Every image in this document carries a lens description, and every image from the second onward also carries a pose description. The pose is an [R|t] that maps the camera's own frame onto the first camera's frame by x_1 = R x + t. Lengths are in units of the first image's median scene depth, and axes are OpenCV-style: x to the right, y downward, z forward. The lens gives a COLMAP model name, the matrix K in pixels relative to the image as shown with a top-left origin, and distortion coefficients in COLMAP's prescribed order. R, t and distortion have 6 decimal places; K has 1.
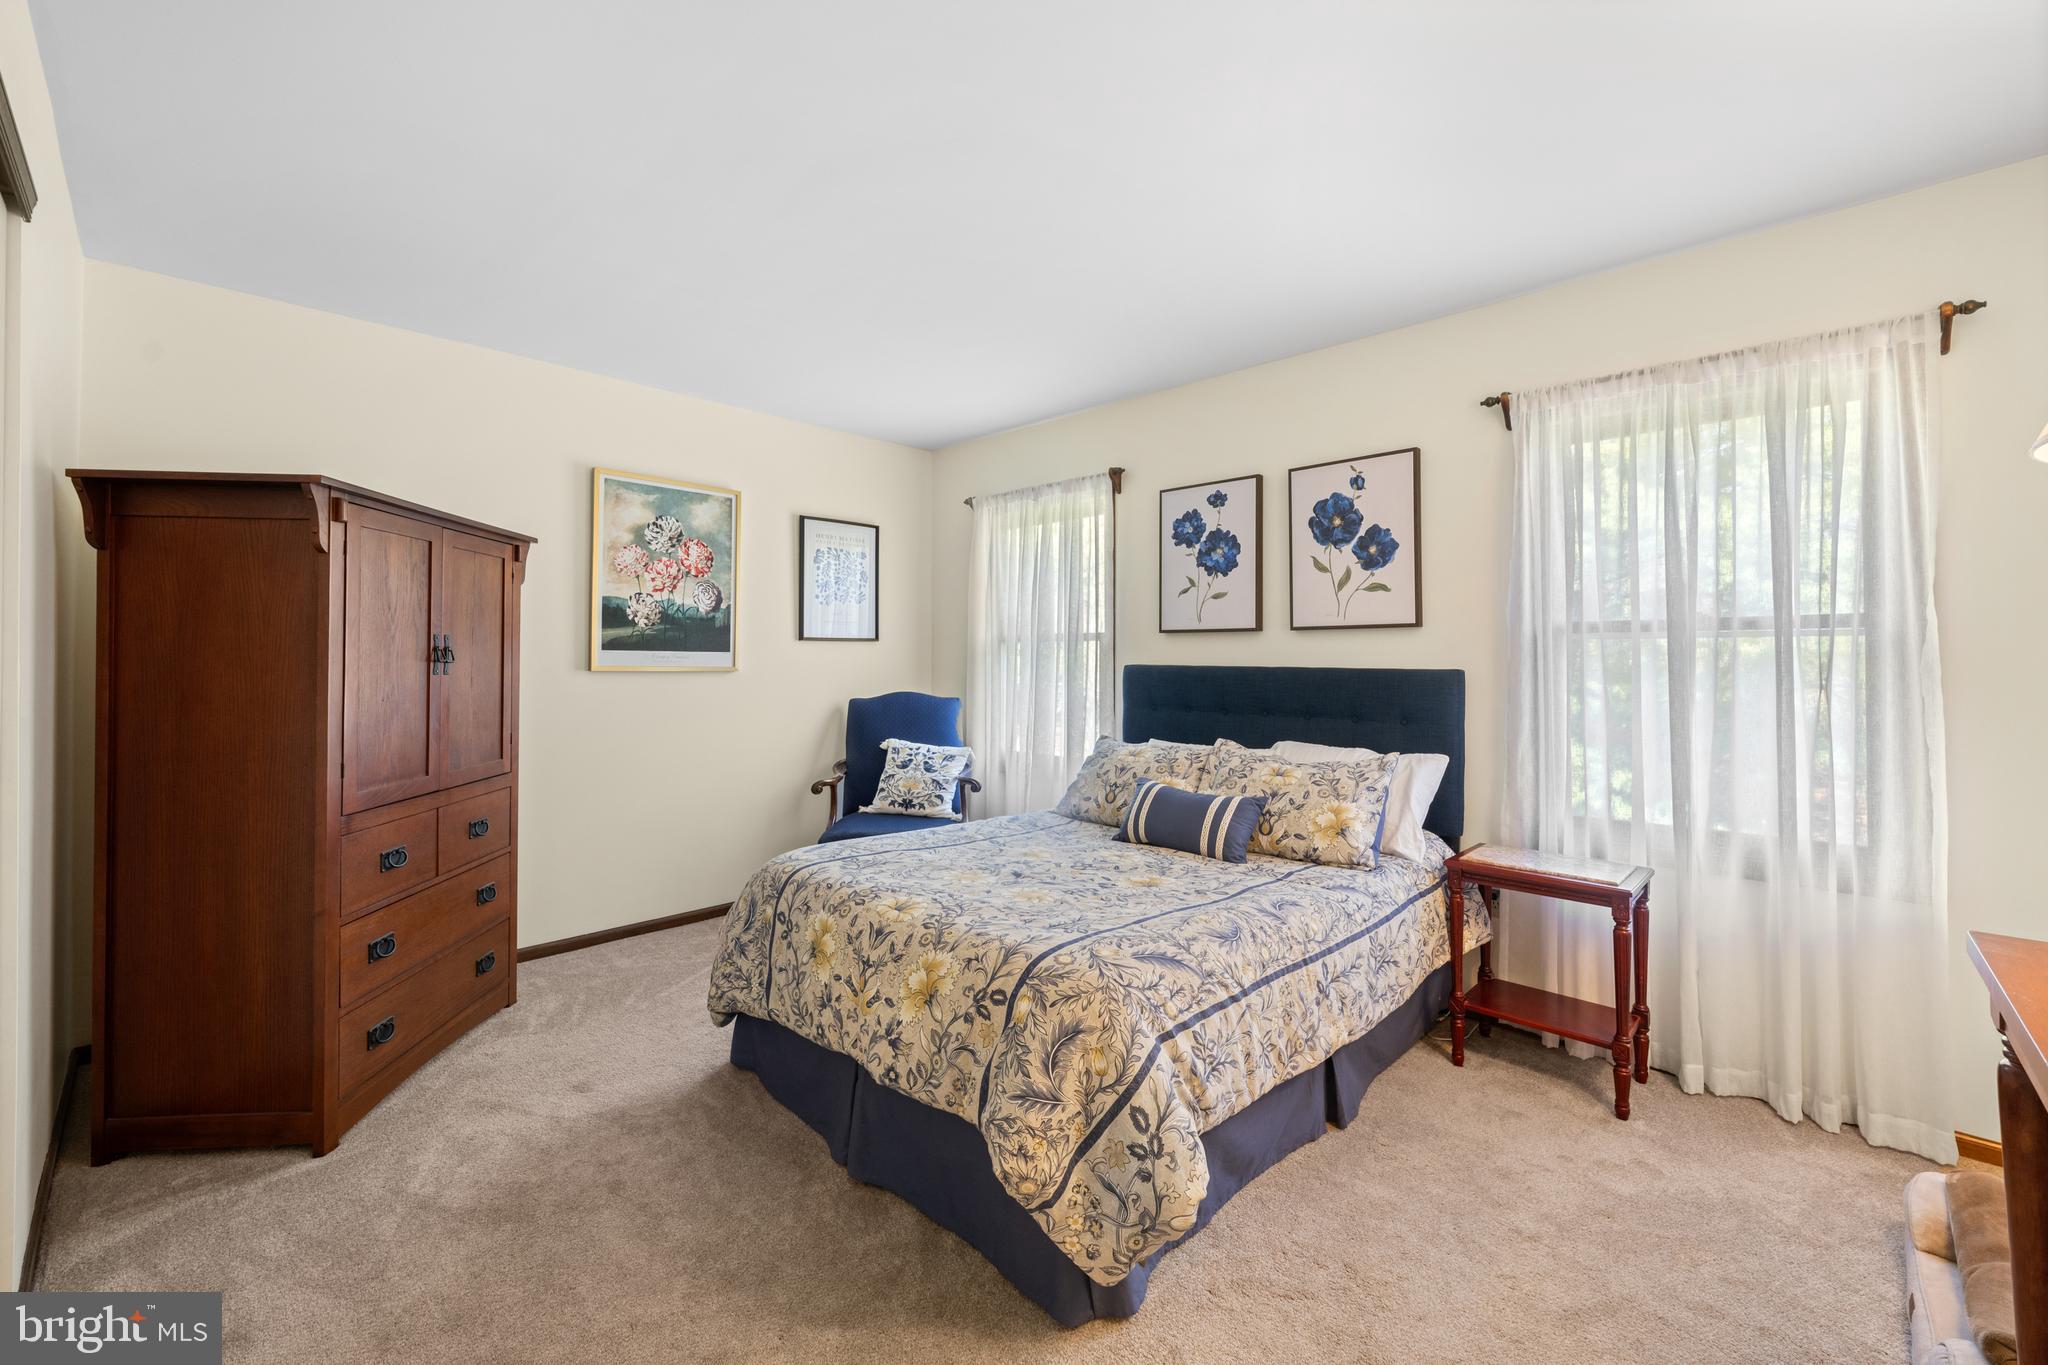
lens RADIAL K [[811.7, 0, 1024.4], [0, 811.7, 682.4], [0, 0, 1]] dist [0.000487, -0.000415]
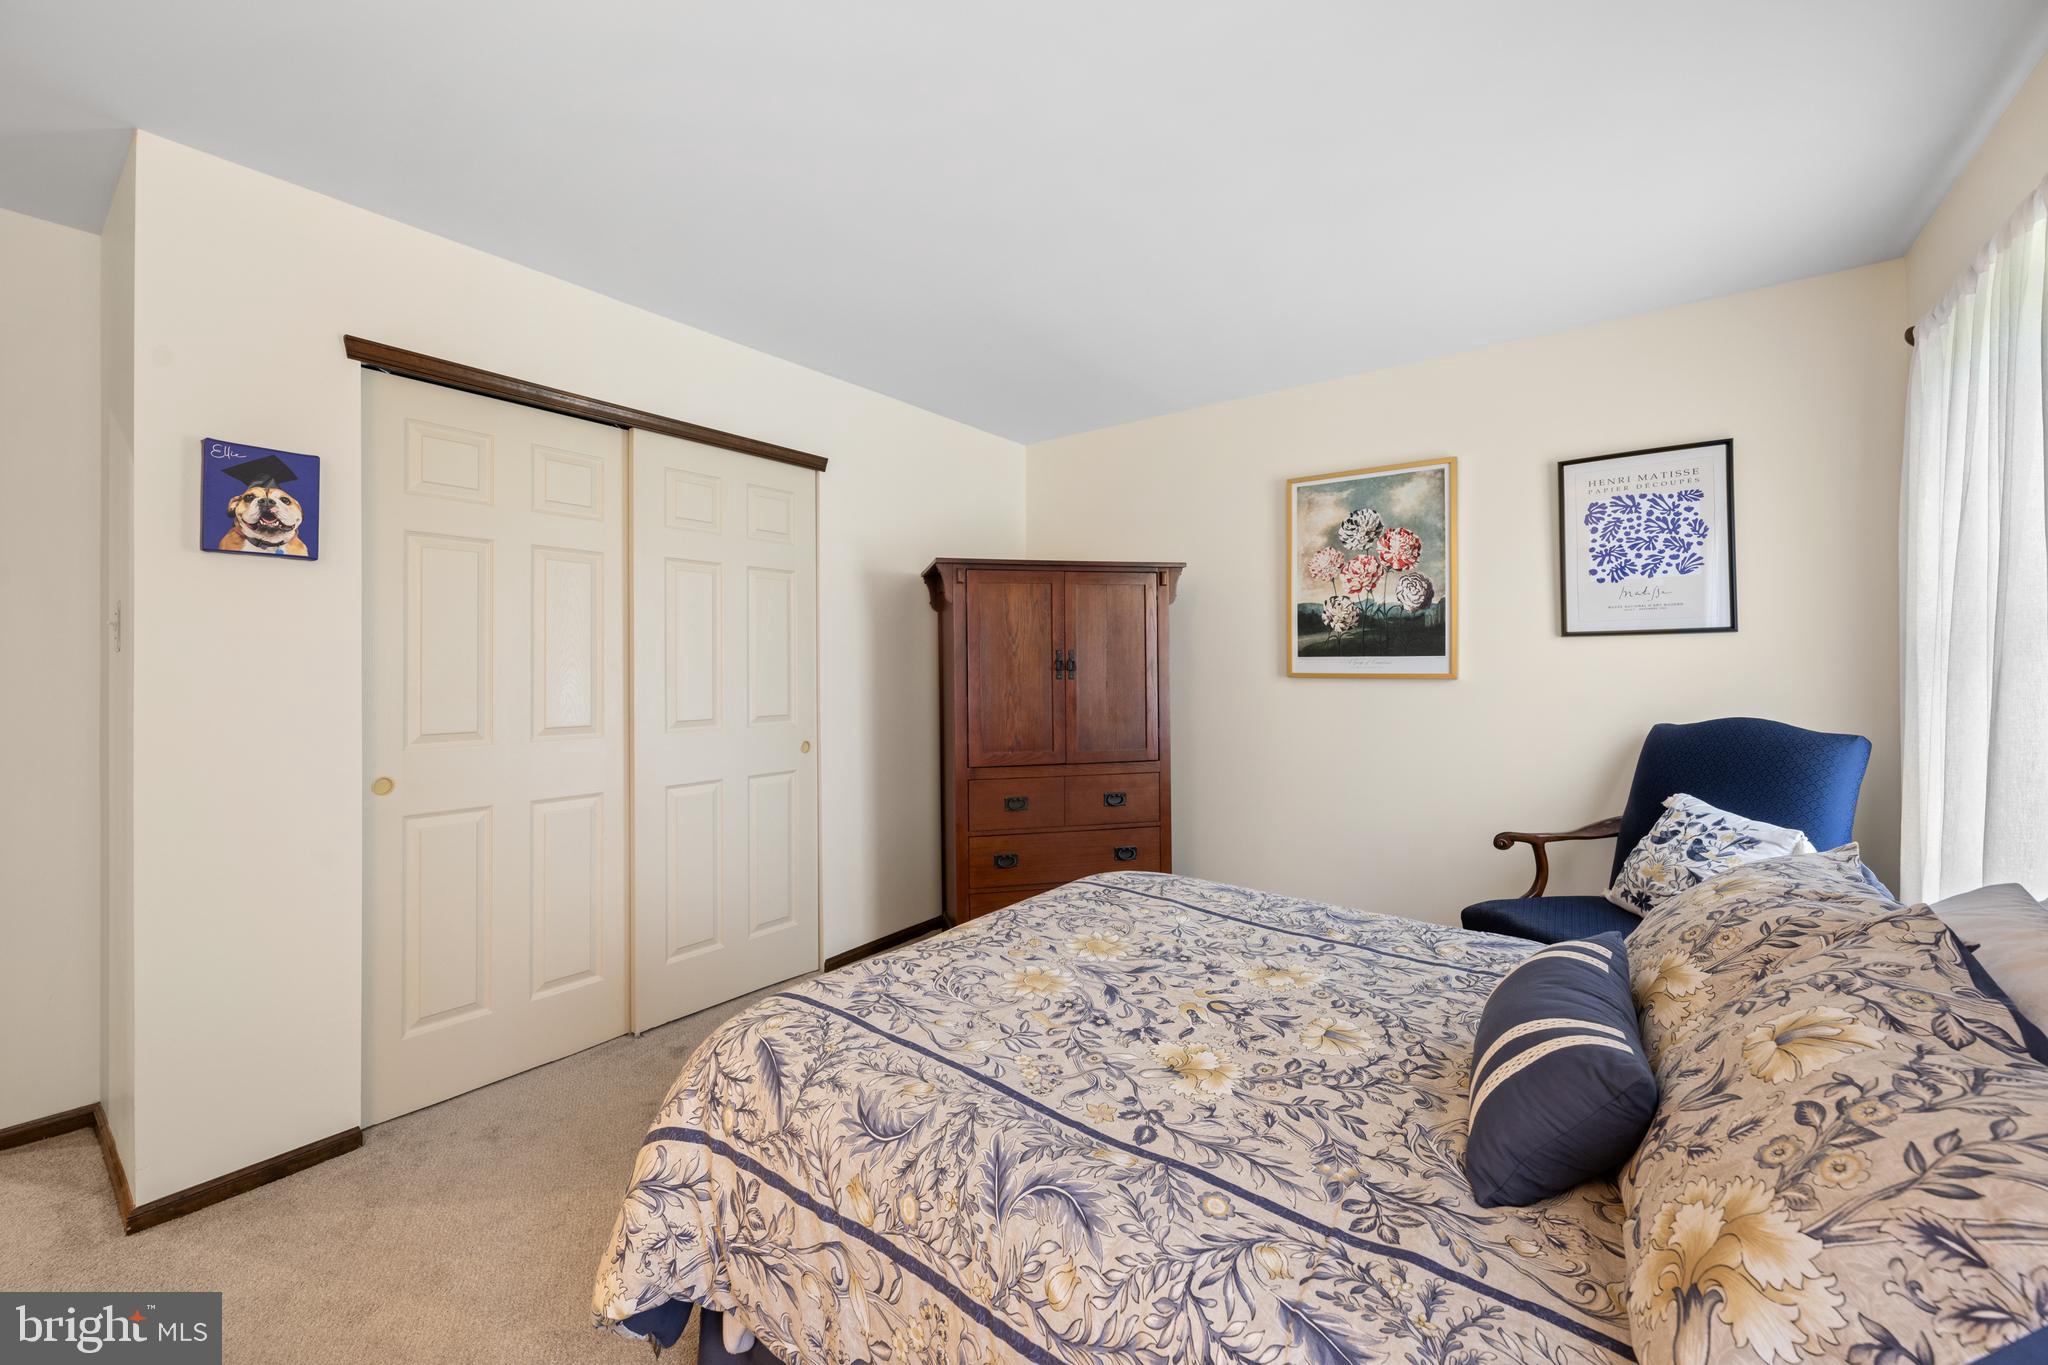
lens RADIAL K [[811.7, 0, 1024.4], [0, 811.7, 682.4], [0, 0, 1]] dist [0.000487, -0.000415]
pose [[0.139544, 0.014143, -0.990115, 0.422833], [-0.017956, 0.999770, 0.011750, -0.013251], [0.990053, 0.016139, 0.139766, 0.500417]]
